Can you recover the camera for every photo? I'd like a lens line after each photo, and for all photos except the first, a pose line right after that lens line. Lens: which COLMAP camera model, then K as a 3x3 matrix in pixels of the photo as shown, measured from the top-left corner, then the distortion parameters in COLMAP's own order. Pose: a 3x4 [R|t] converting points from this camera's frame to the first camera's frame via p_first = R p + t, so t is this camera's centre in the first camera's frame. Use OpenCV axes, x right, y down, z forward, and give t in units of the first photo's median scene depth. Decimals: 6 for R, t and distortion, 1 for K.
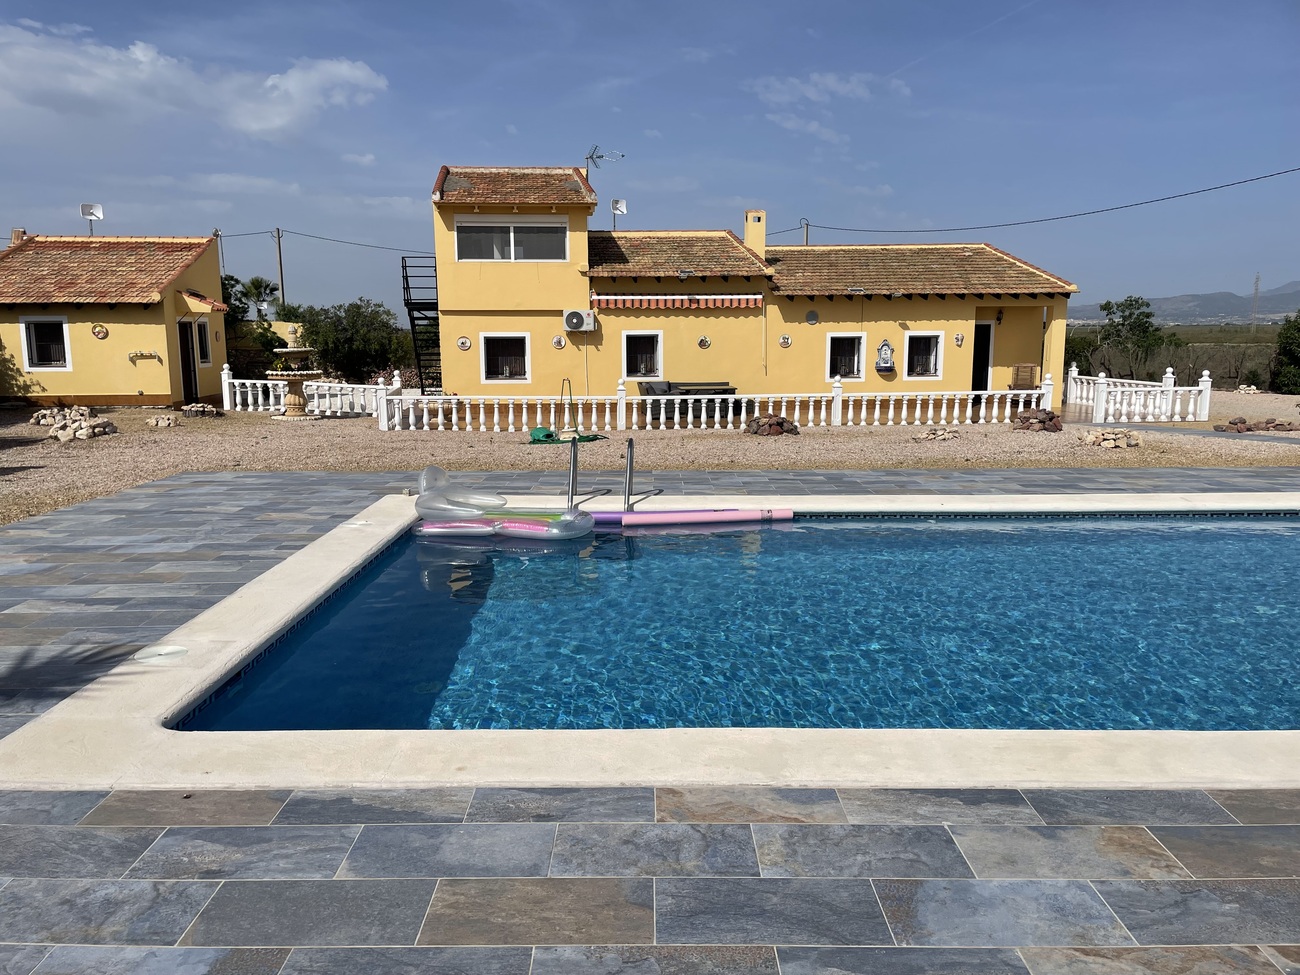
lens RADIAL K [[983.1, 0, 633.4], [0, 983.1, 443.8], [0, 0, 1]] dist [0.085708, -0.107565]
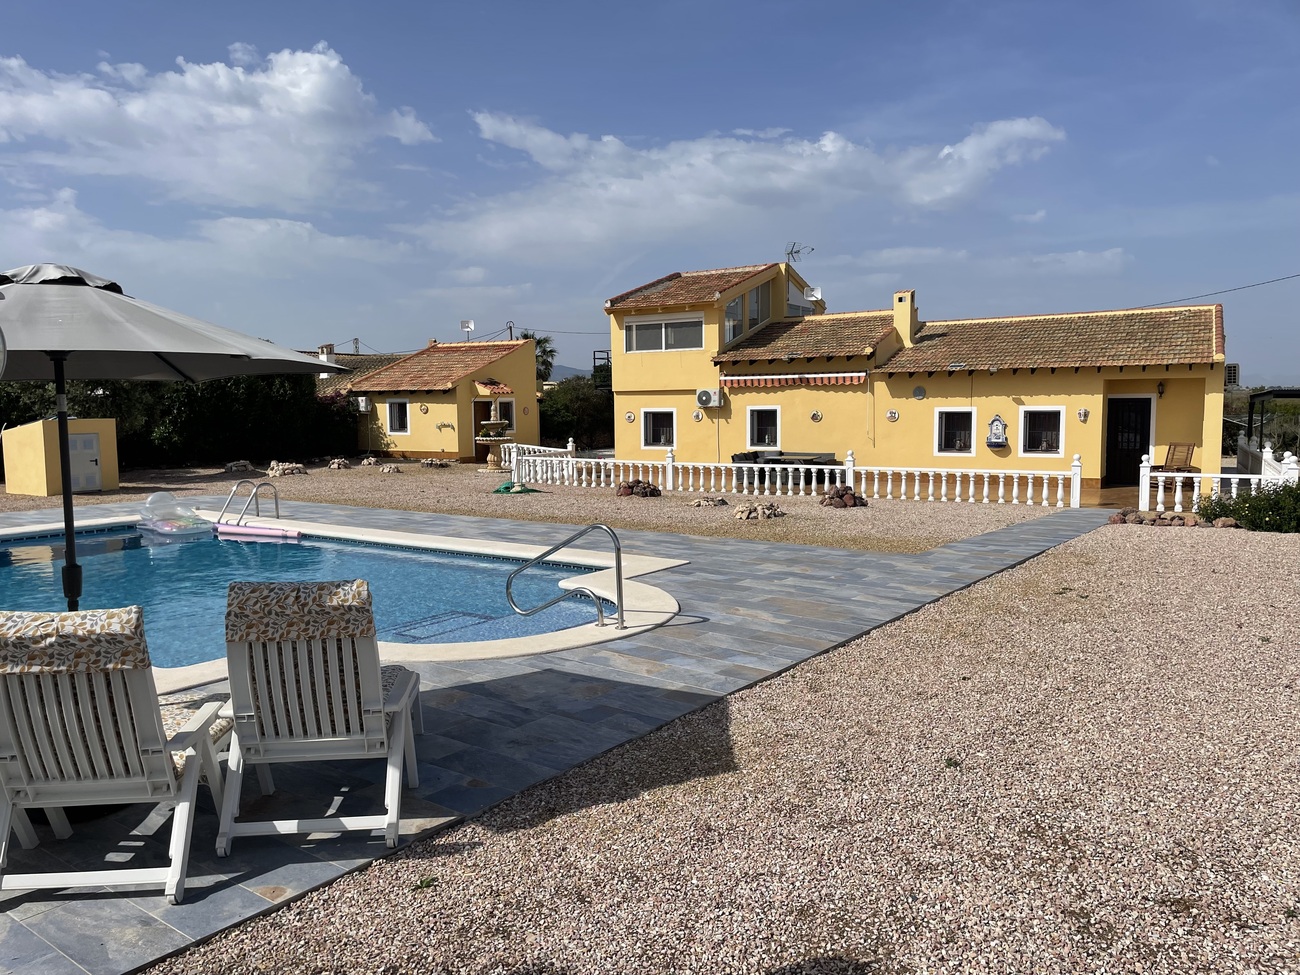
lens RADIAL K [[983.1, 0, 642.5], [0, 983.1, 486.2], [0, 0, 1]] dist [0.085708, -0.107565]
pose [[0.801702, 0.047896, -0.595802, 0.563146], [-0.058897, 0.998264, 0.000999, -0.015156], [0.594815, 0.034290, 0.803131, 0.003899]]
